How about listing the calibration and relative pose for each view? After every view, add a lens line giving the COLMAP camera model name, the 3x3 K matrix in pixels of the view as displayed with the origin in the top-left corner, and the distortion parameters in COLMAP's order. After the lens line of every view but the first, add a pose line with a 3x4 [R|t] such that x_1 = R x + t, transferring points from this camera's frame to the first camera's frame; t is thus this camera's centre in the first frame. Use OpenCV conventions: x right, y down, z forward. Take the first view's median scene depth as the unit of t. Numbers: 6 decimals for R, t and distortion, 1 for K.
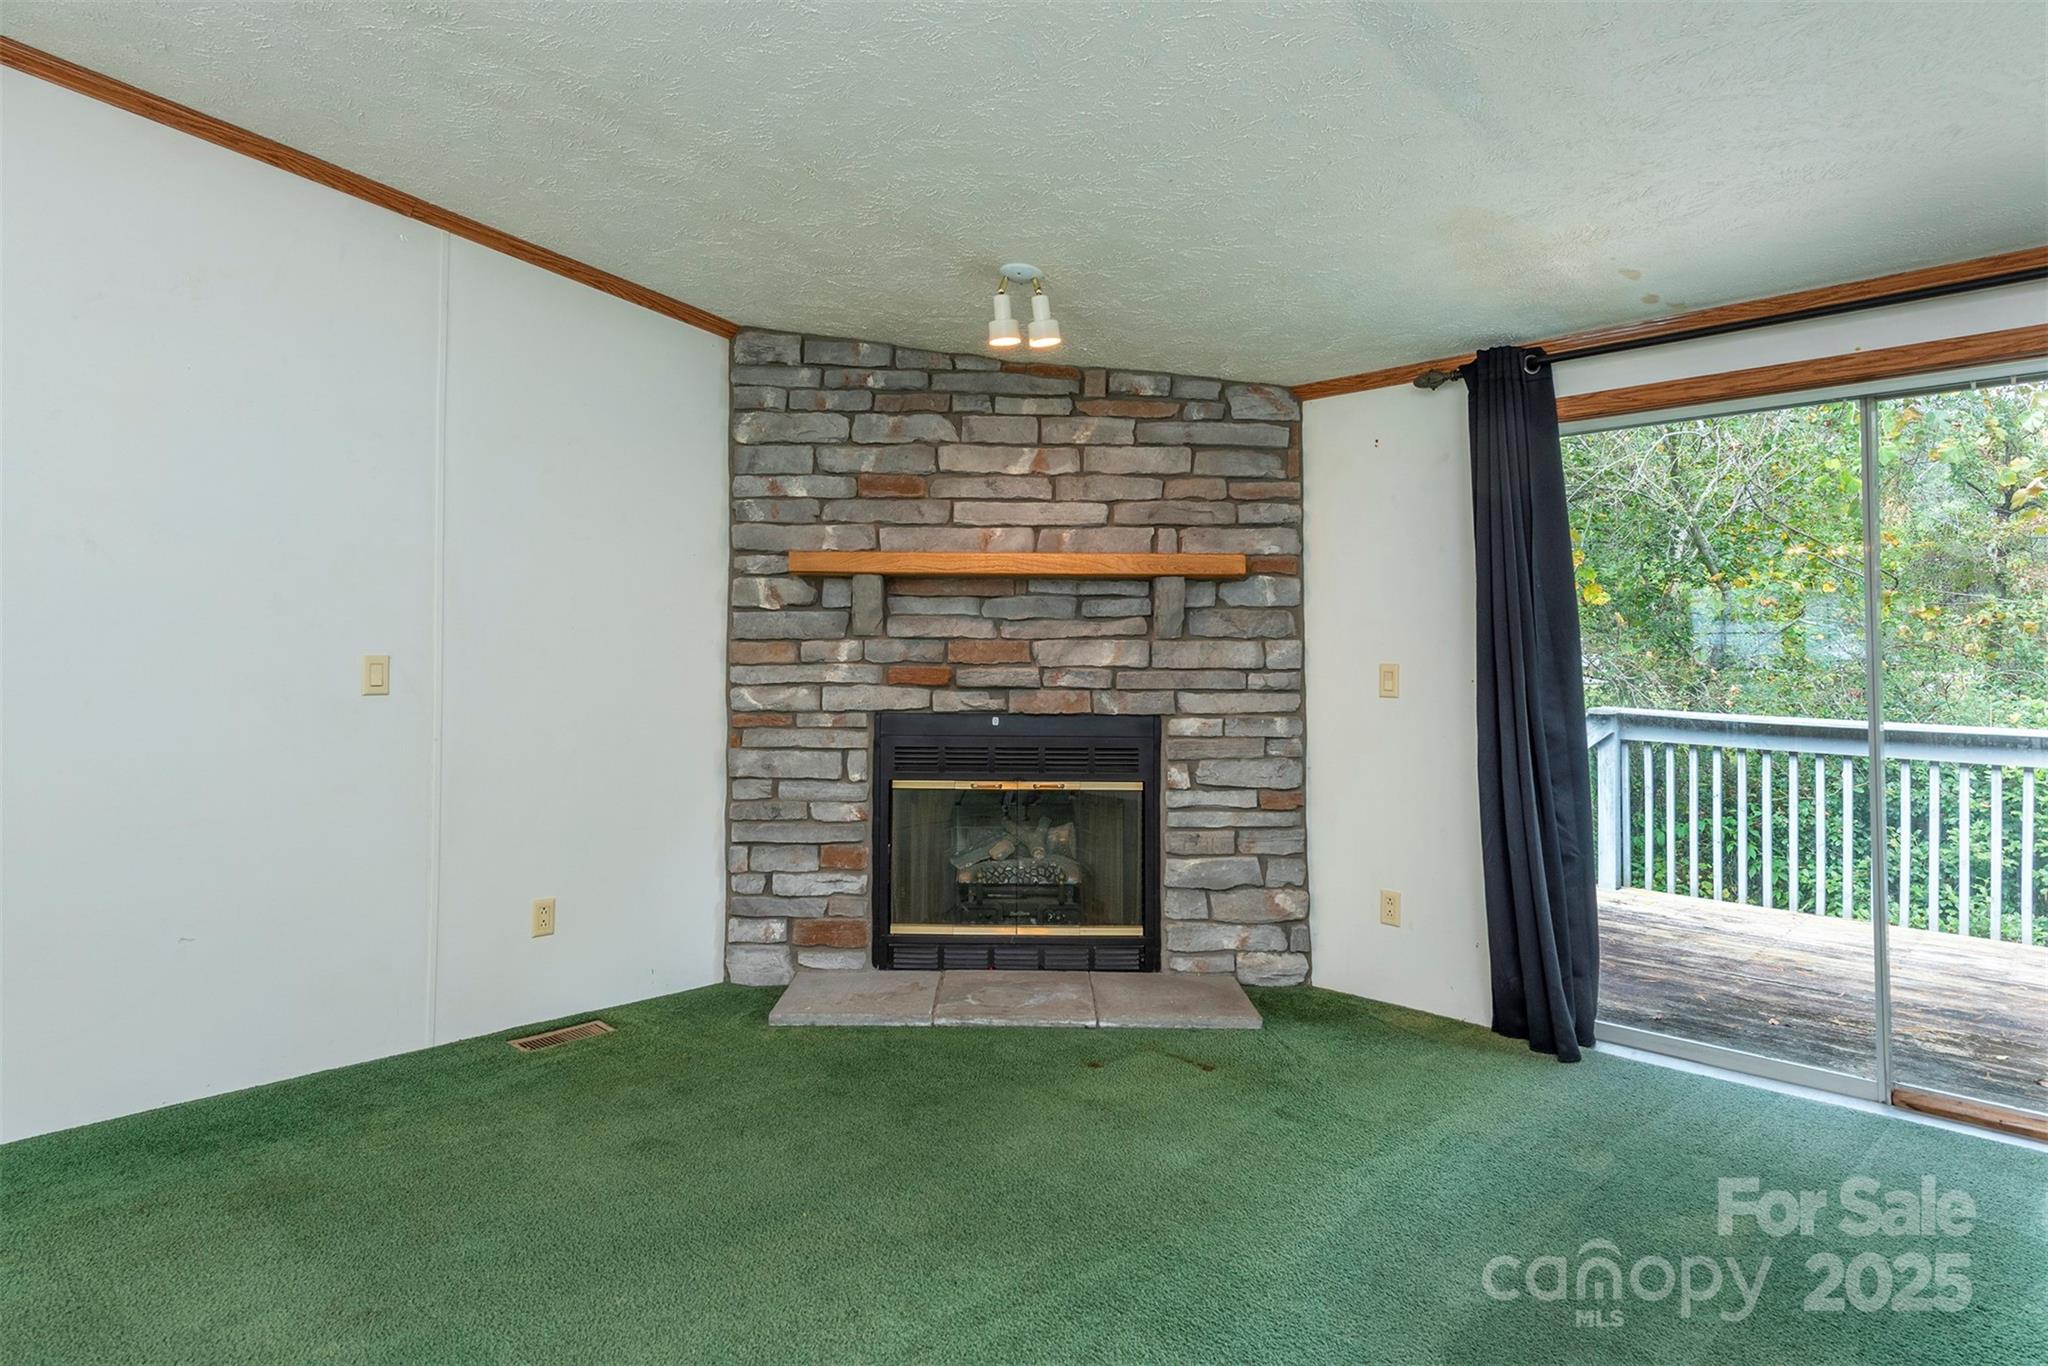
lens RADIAL K [[1136.4, 0, 1081.1], [0, 1136.4, 613.8], [0, 0, 1]] dist [0.007009, -0.003656]
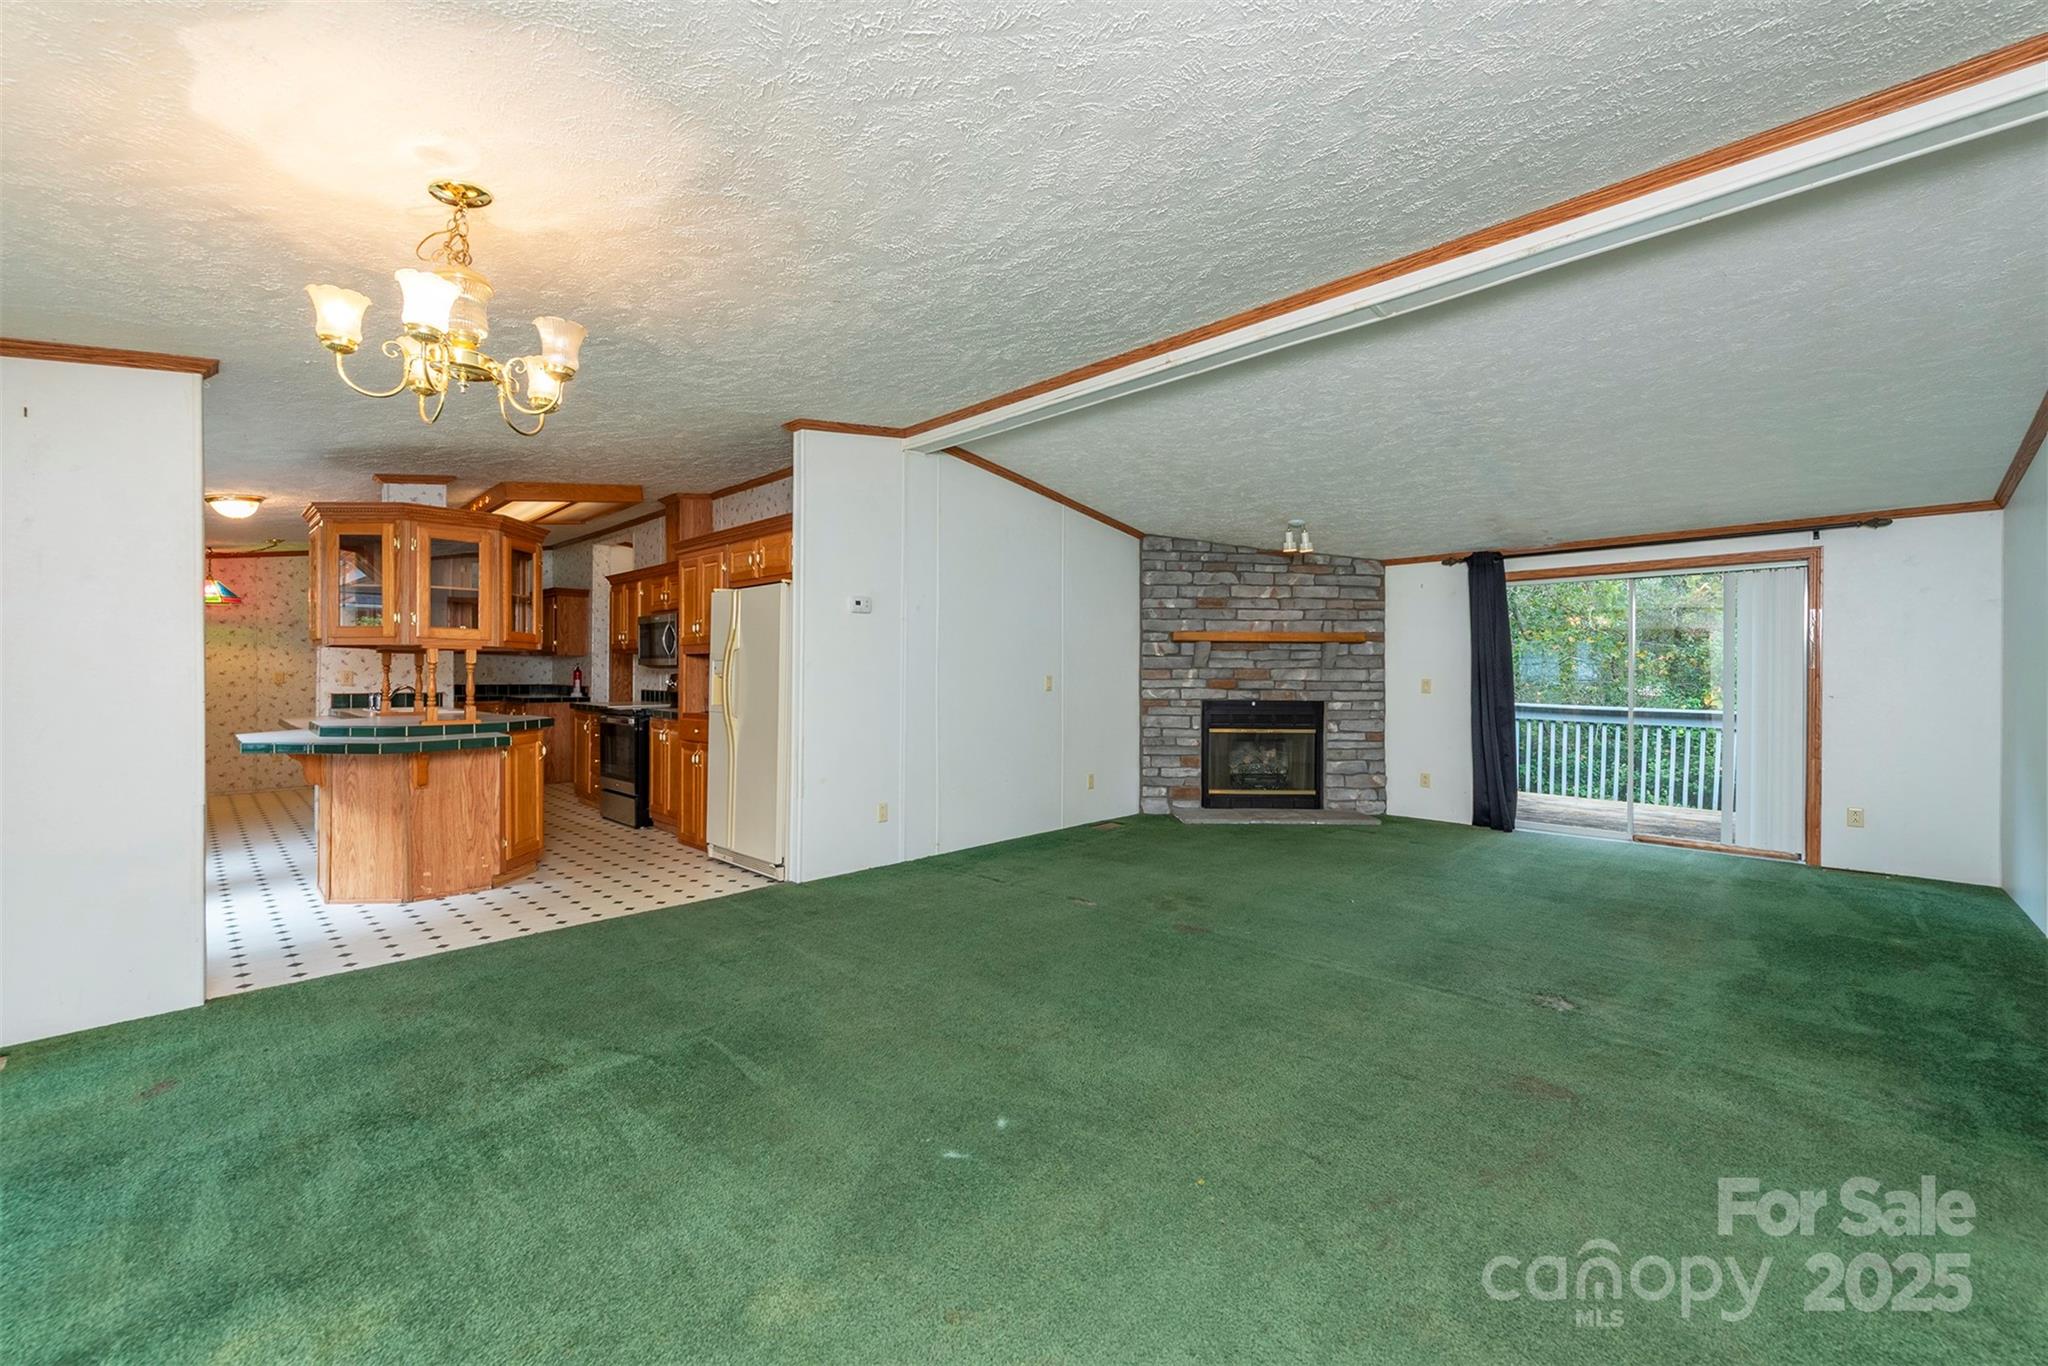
lens RADIAL K [[824.0, 0, 1023.2], [0, 824.0, 681.1], [0, 0, 1]] dist [0.006042, -0.000635]
pose [[0.999934, 0.000153, 0.011474, -0.572972], [-0.000638, 0.999104, 0.042318, -0.023826], [-0.011458, -0.042322, 0.999038, -0.696016]]
